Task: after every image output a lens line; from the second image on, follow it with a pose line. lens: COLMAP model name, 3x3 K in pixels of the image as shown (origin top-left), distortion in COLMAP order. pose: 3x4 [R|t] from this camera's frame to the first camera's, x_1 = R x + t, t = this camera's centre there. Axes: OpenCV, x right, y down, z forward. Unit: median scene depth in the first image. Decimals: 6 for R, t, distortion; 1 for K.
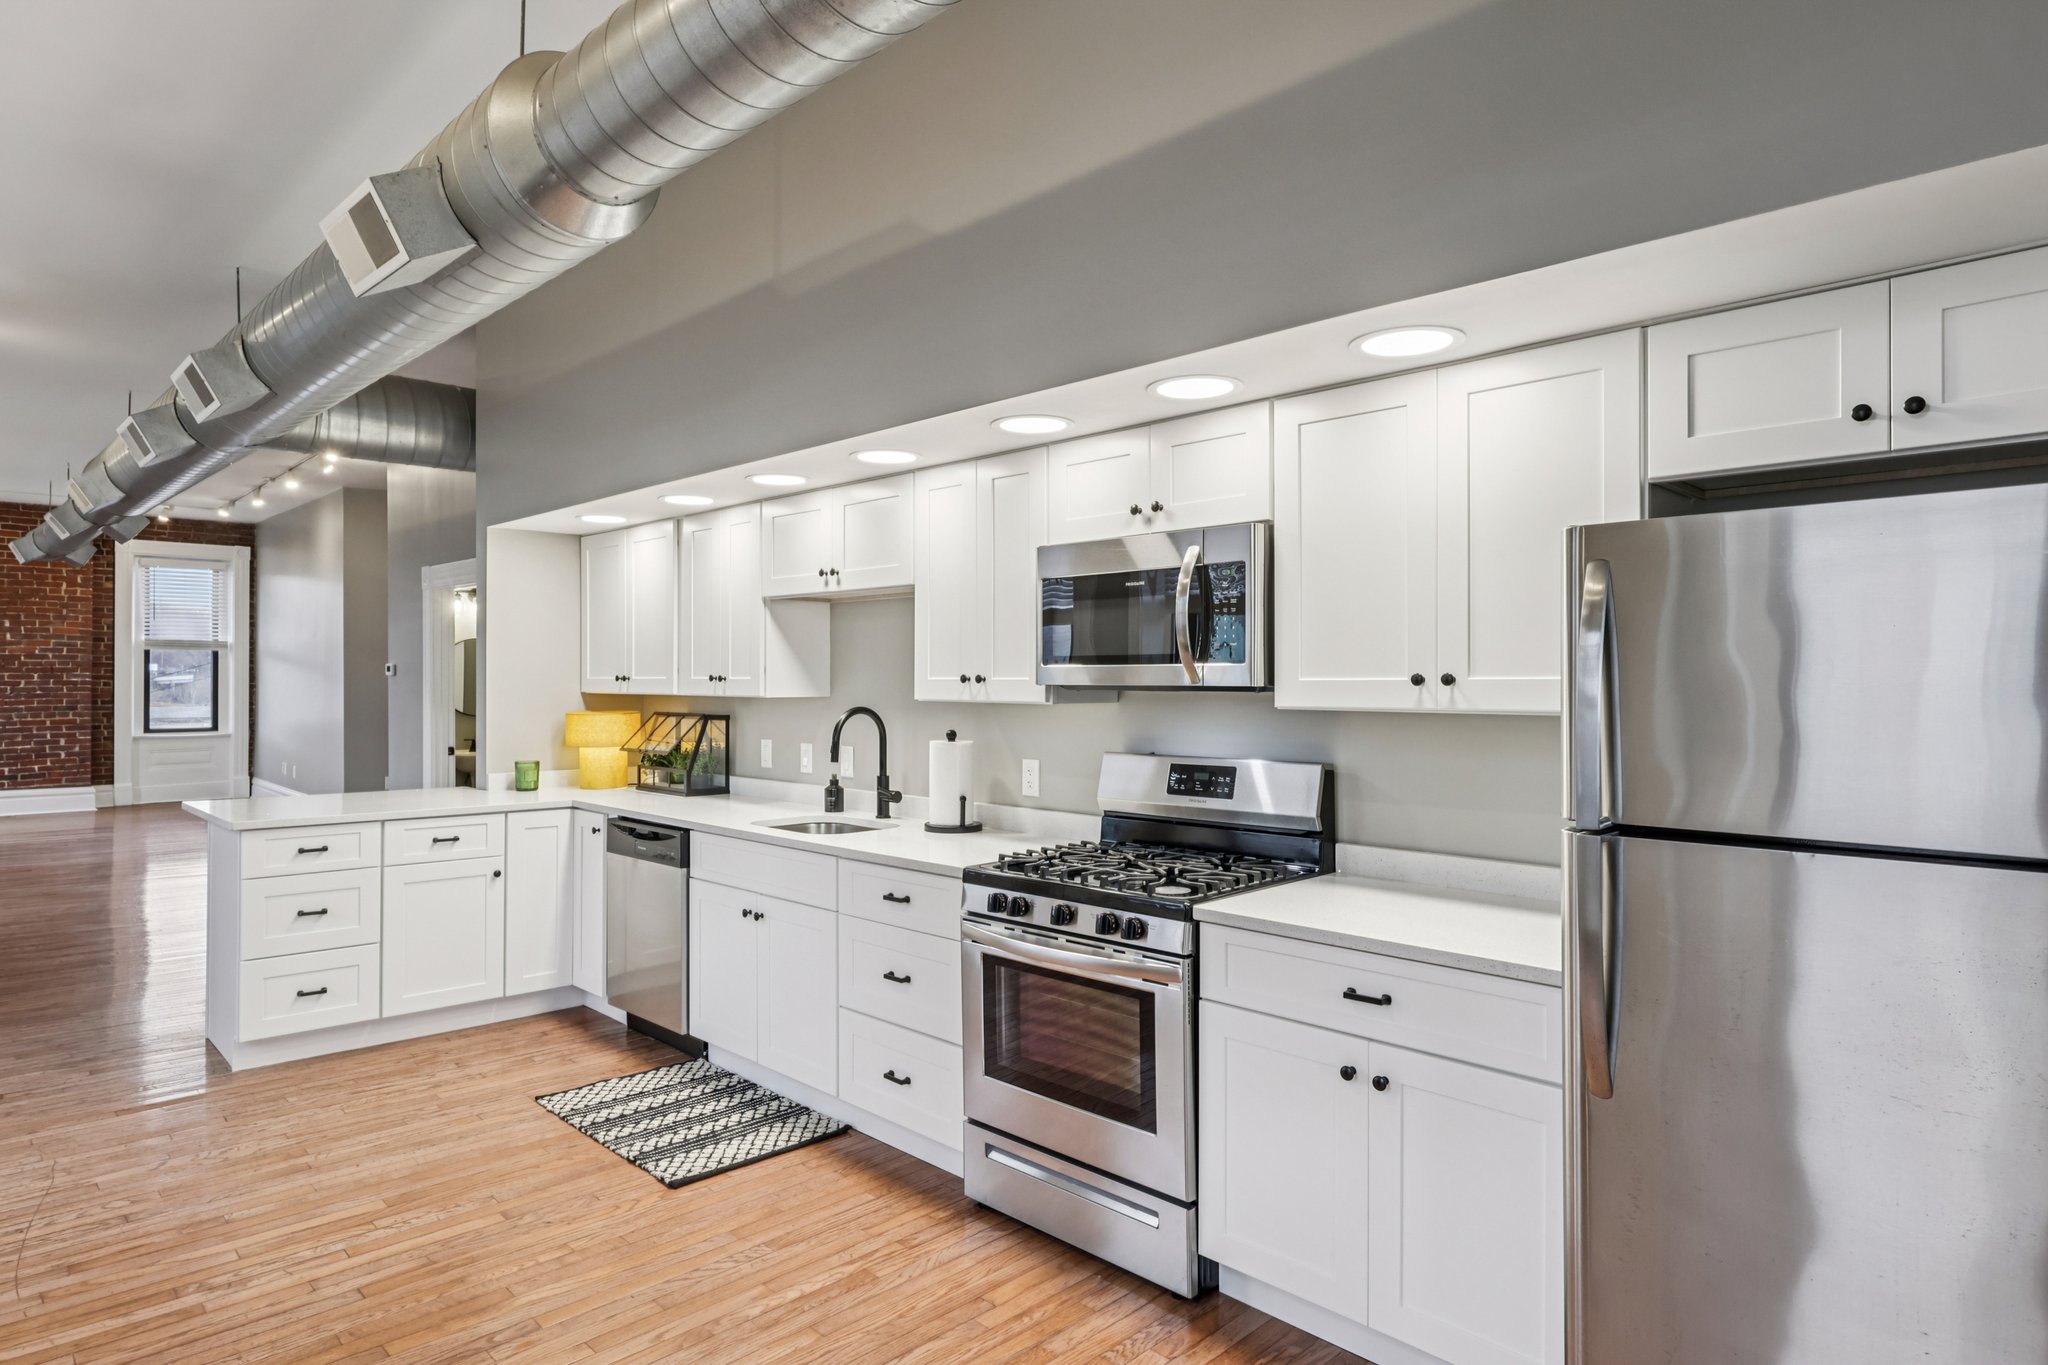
lens RADIAL K [[1144.9, 0, 1014.5], [0, 1144.9, 681.0], [0, 0, 1]] dist [-0.000260, -0.000250]
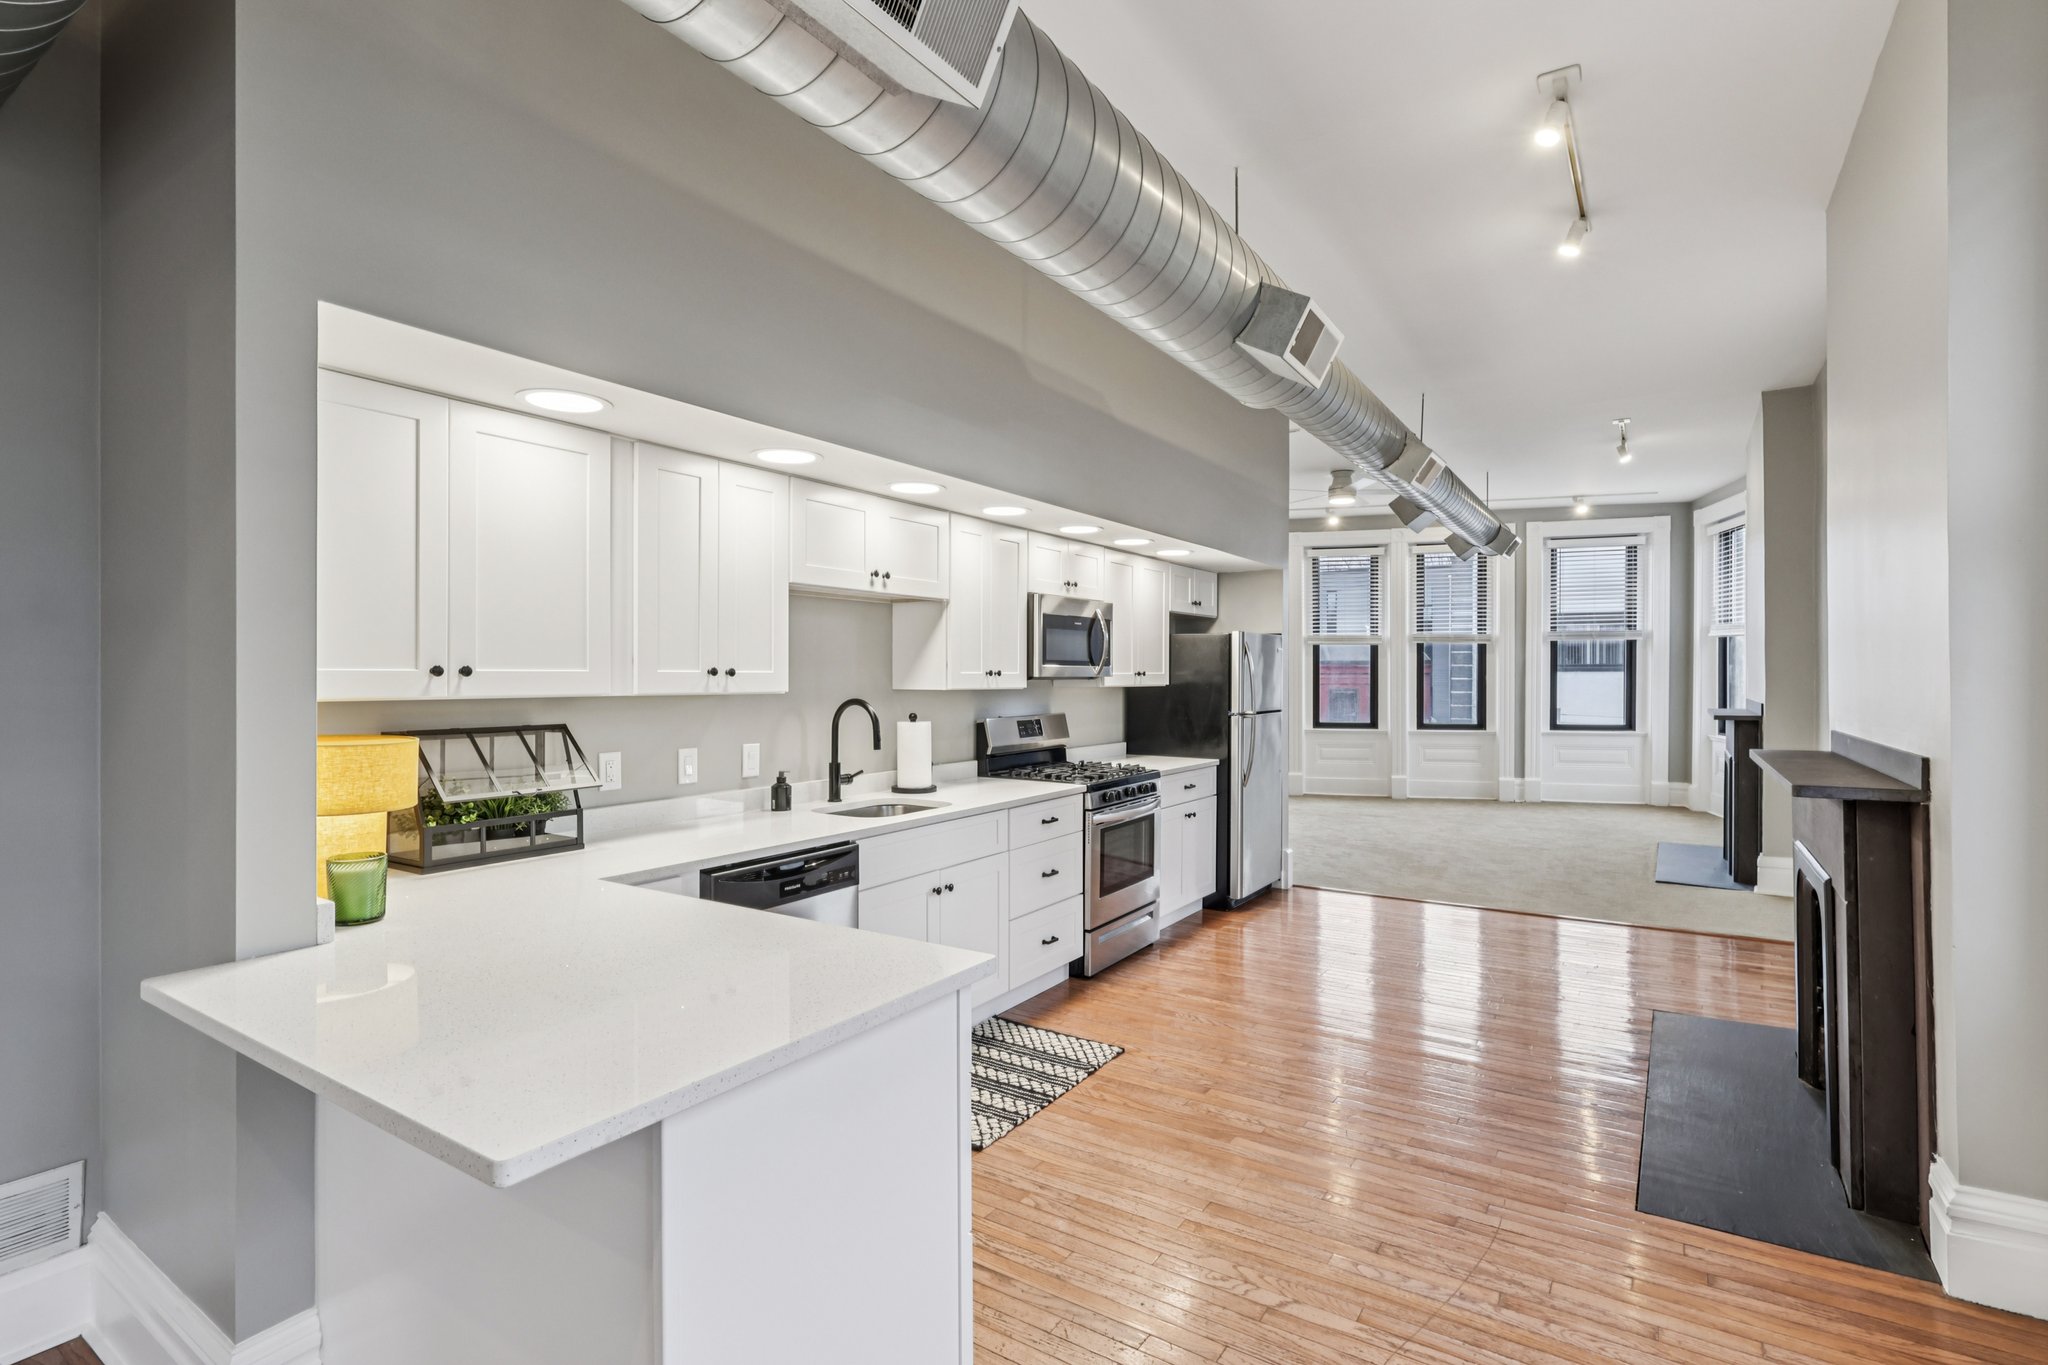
lens RADIAL K [[975.5, 0, 1019.9], [0, 975.5, 678.9], [0, 0, 1]] dist [0.001930, 0.000239]
pose [[-0.201349, -0.007779, 0.979489, -1.095748], [-0.002311, 0.999969, 0.007466, -0.003246], [-0.979517, -0.000761, -0.201361, 1.060029]]
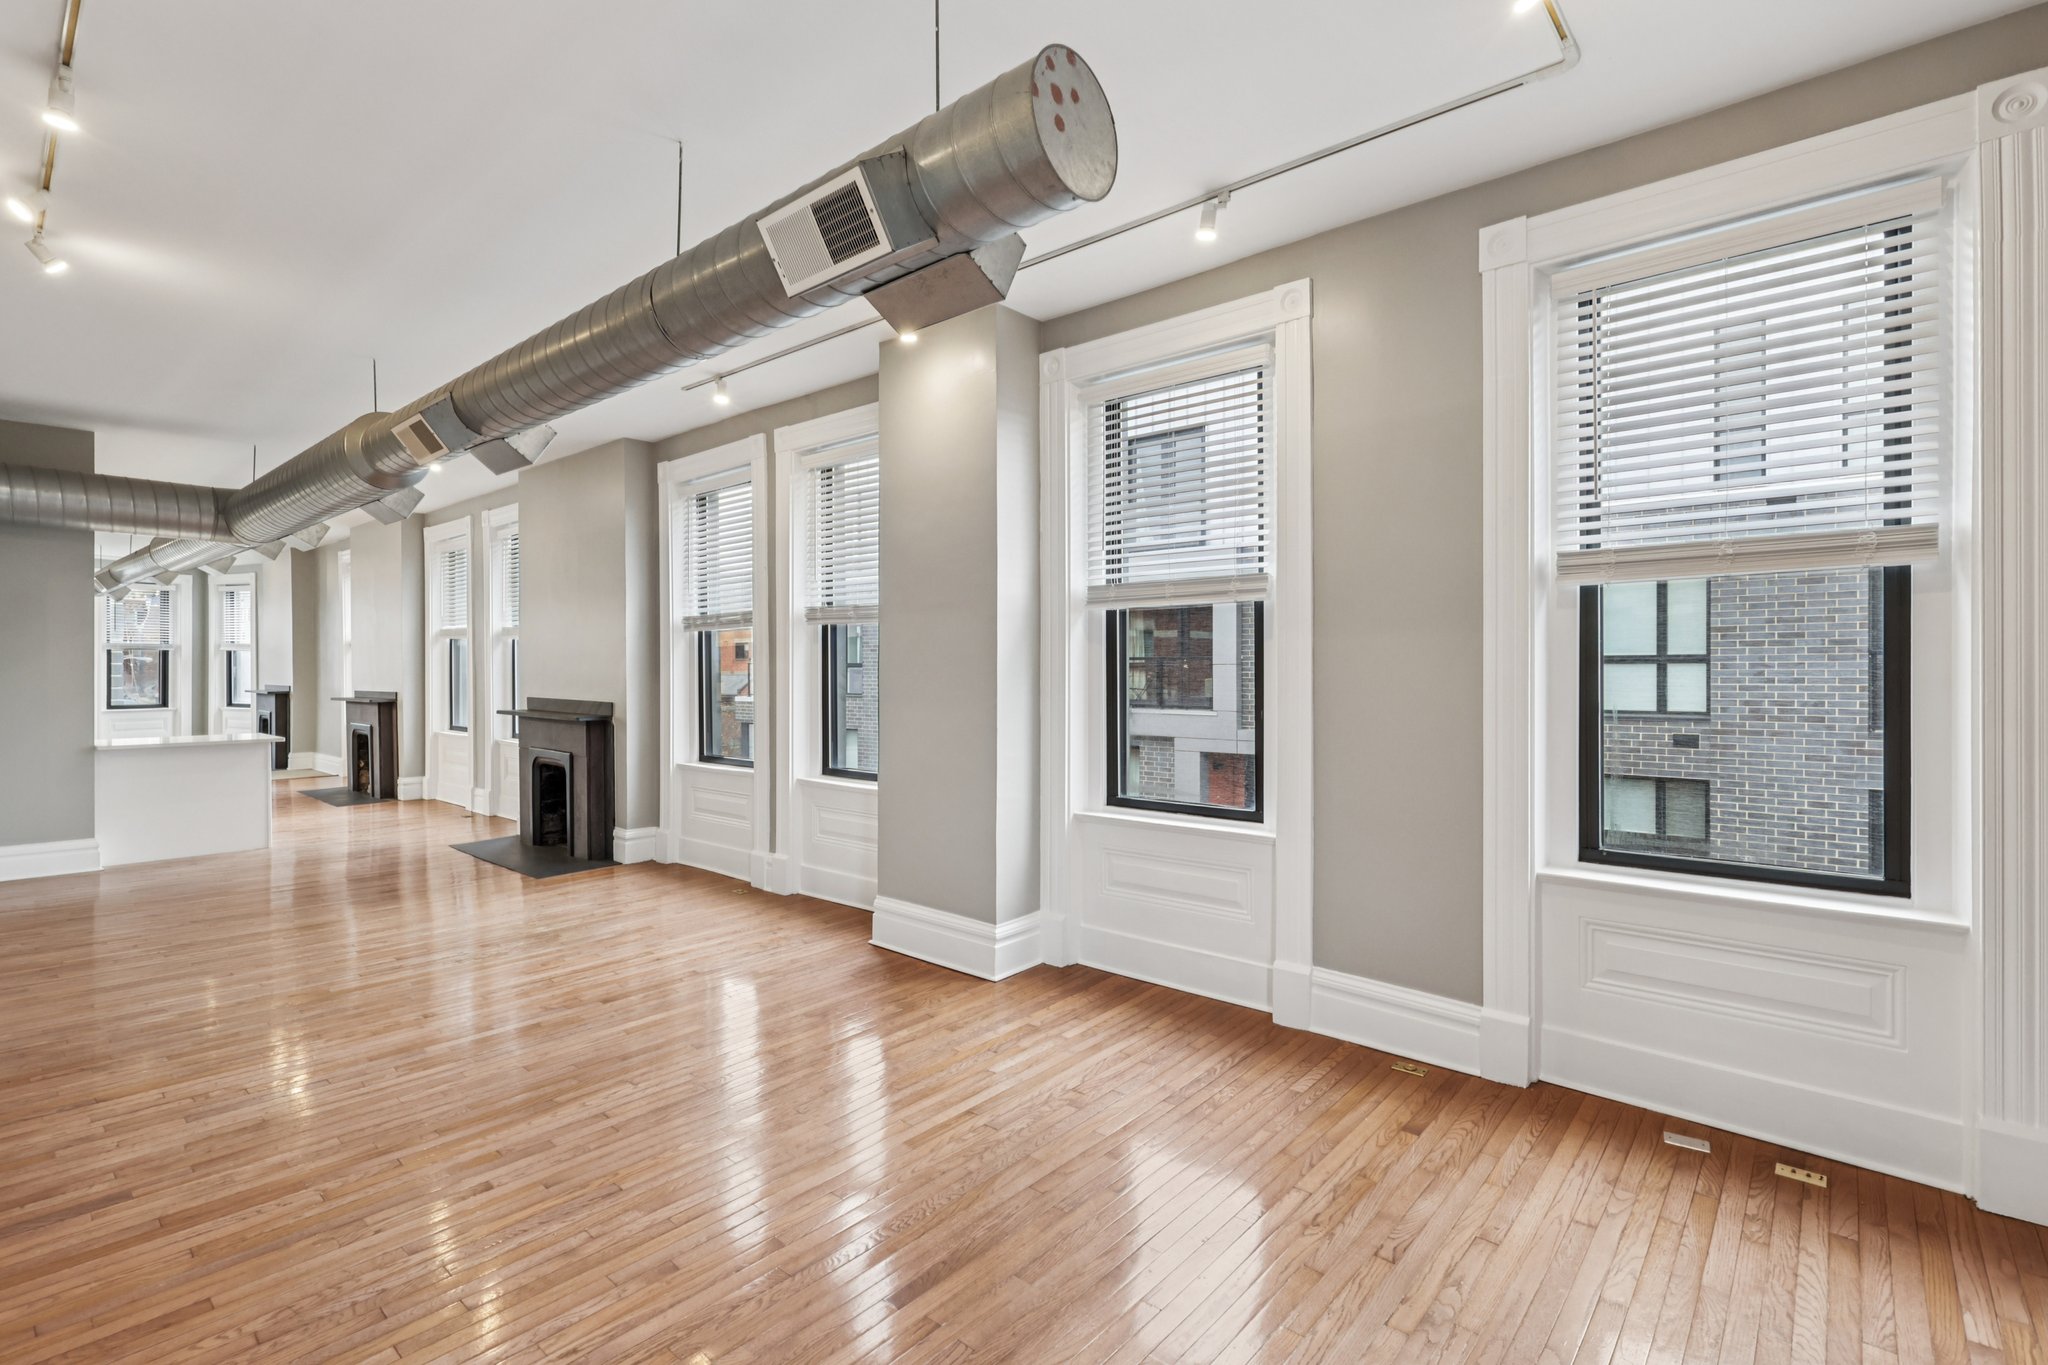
lens RADIAL K [[950.6, 0, 1020.2], [0, 950.6, 679.7], [0, 0, 1]] dist [-0.000042, 0.000656]
pose [[-0.997542, -0.005079, -0.069891, -2.154853], [-0.005694, 0.999947, 0.008605, -0.019478], [0.069843, 0.008982, -0.997518, 3.127164]]
